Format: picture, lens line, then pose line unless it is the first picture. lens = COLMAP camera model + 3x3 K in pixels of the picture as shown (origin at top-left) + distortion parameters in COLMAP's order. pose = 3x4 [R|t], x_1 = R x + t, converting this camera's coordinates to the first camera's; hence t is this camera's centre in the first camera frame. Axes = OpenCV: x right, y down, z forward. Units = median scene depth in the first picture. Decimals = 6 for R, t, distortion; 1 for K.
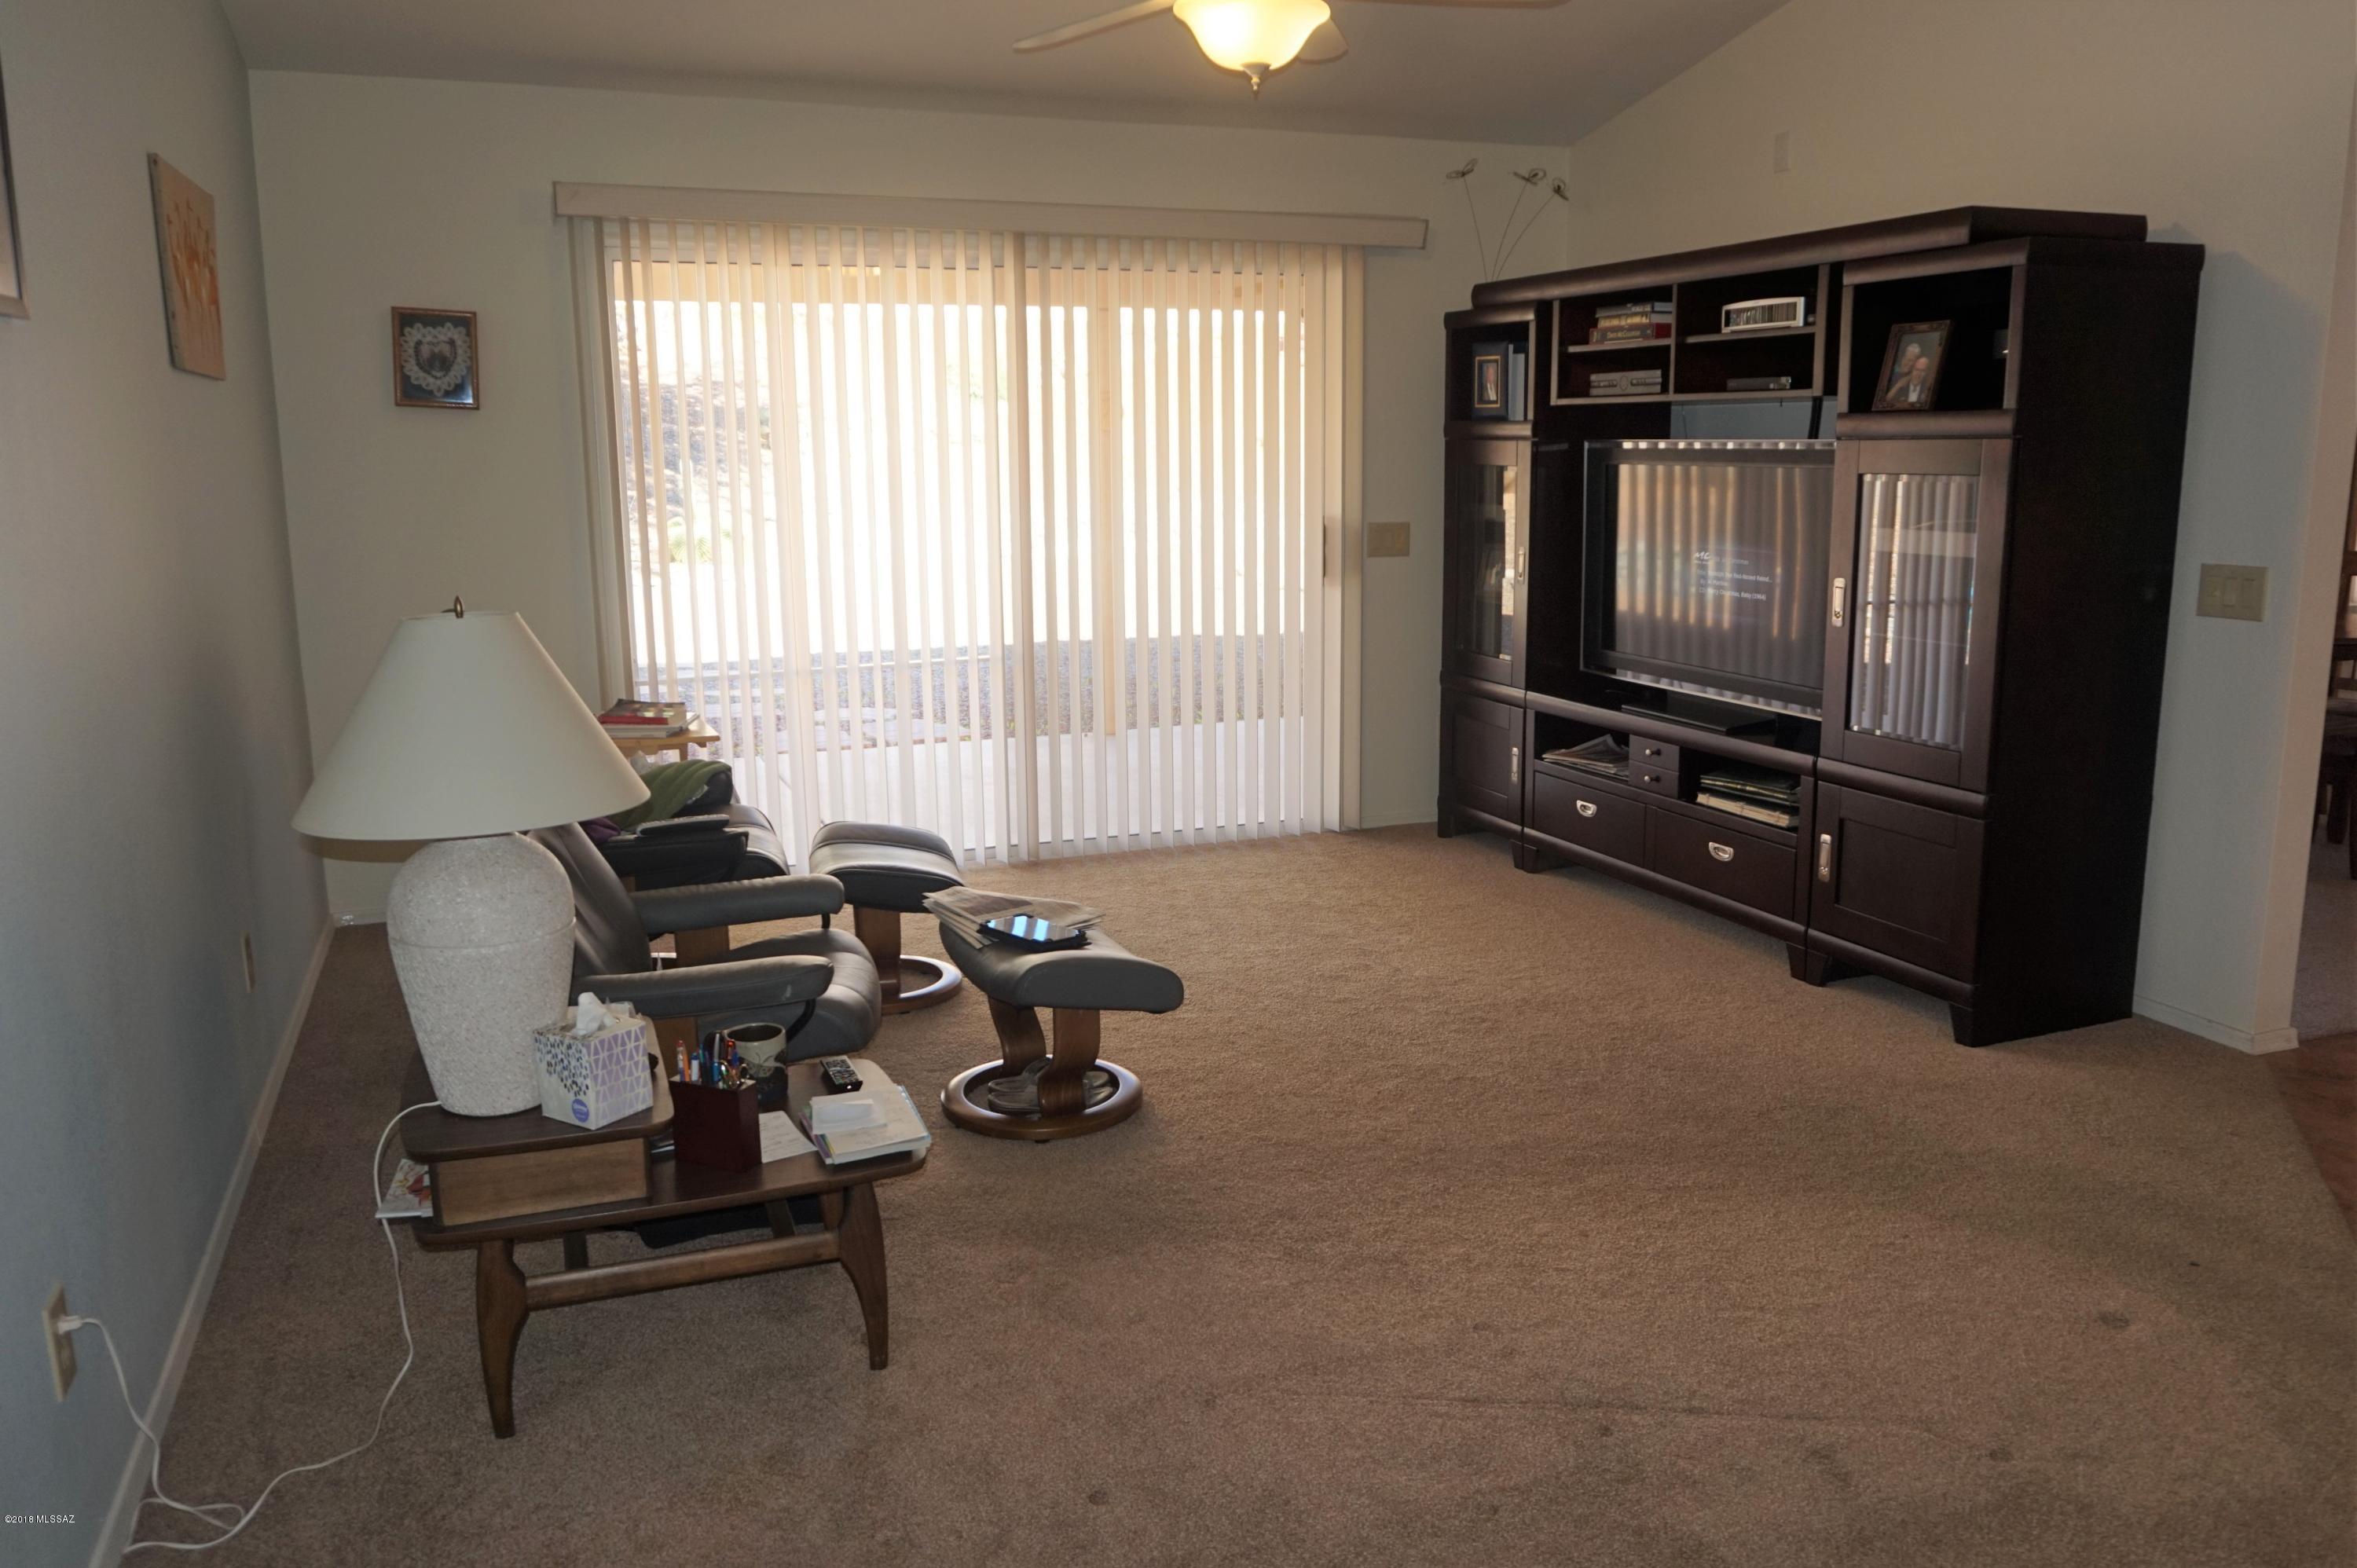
lens RADIAL K [[1722.2, 0, 1178.5], [0, 1722.2, 784.0], [0, 0, 1]] dist [-0.028809, -0.001196]
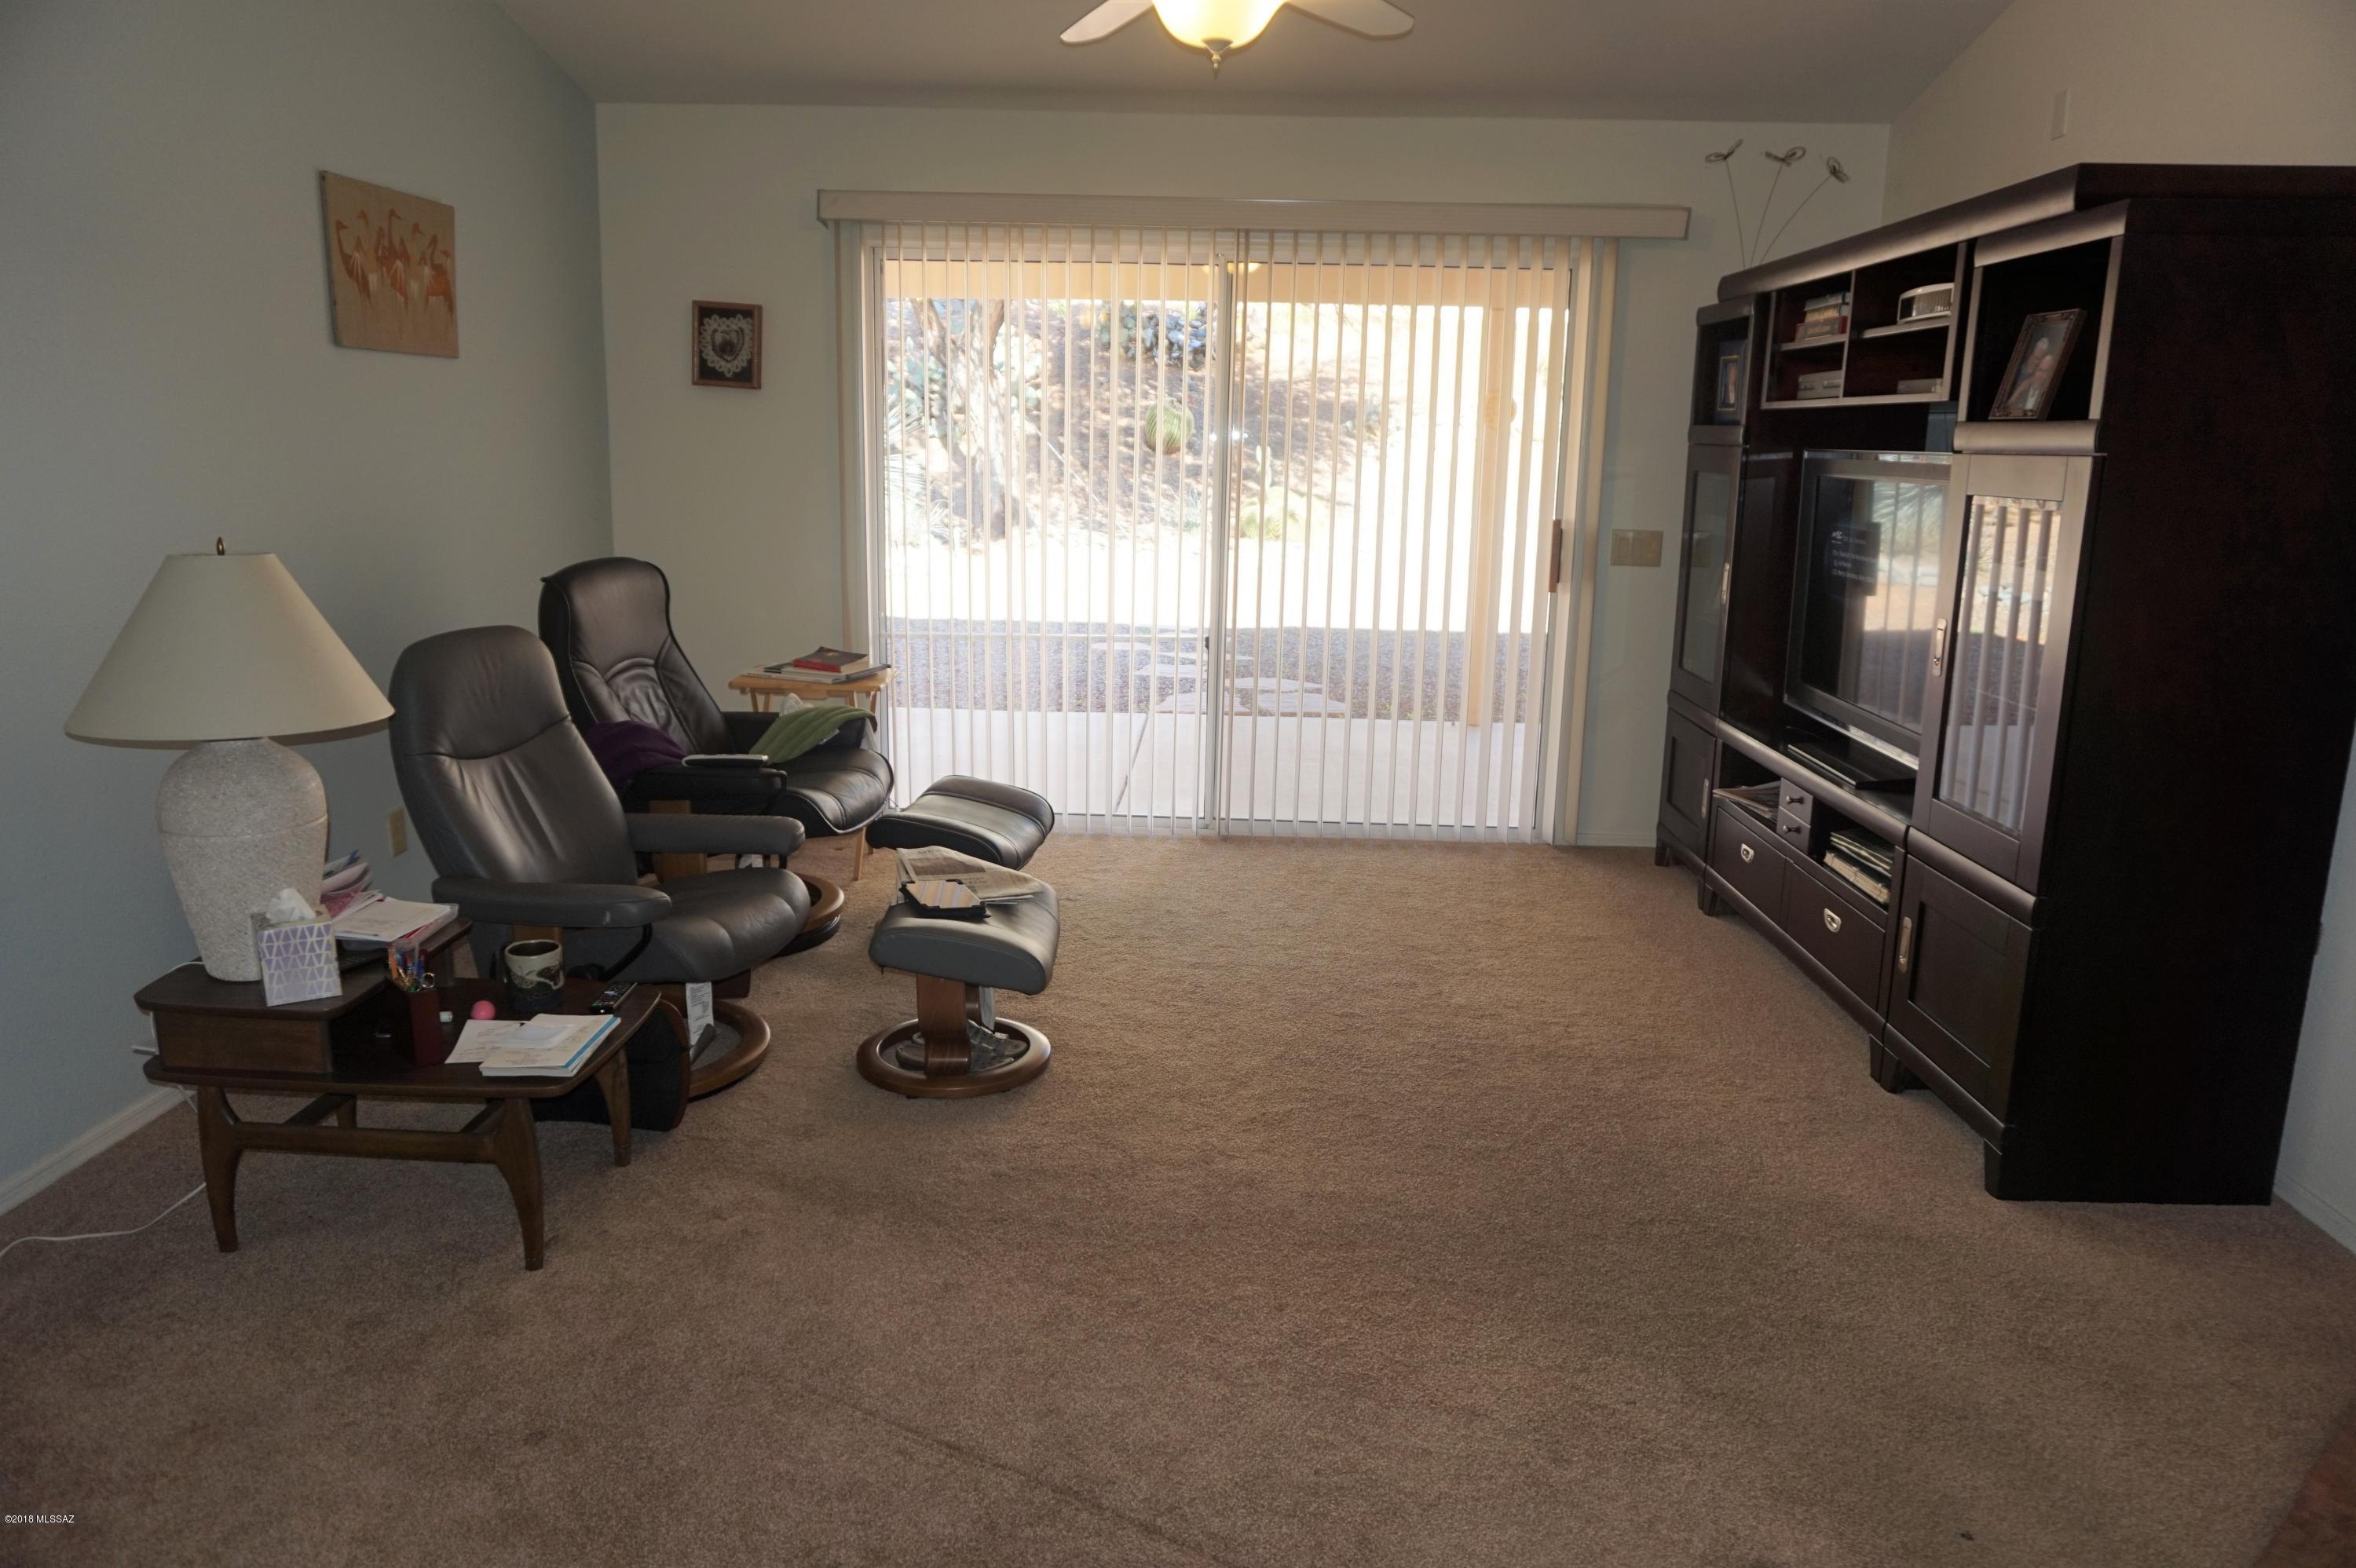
lens RADIAL K [[1567.8, 0, 1178.0], [0, 1567.8, 784.0], [0, 0, 1]] dist [-0.026454, 0.002342]
pose [[0.918243, 0.113915, -0.379280, 0.292120], [-0.105947, 0.993489, 0.041891, -0.027291], [0.381582, 0.001717, 0.924333, 0.128882]]
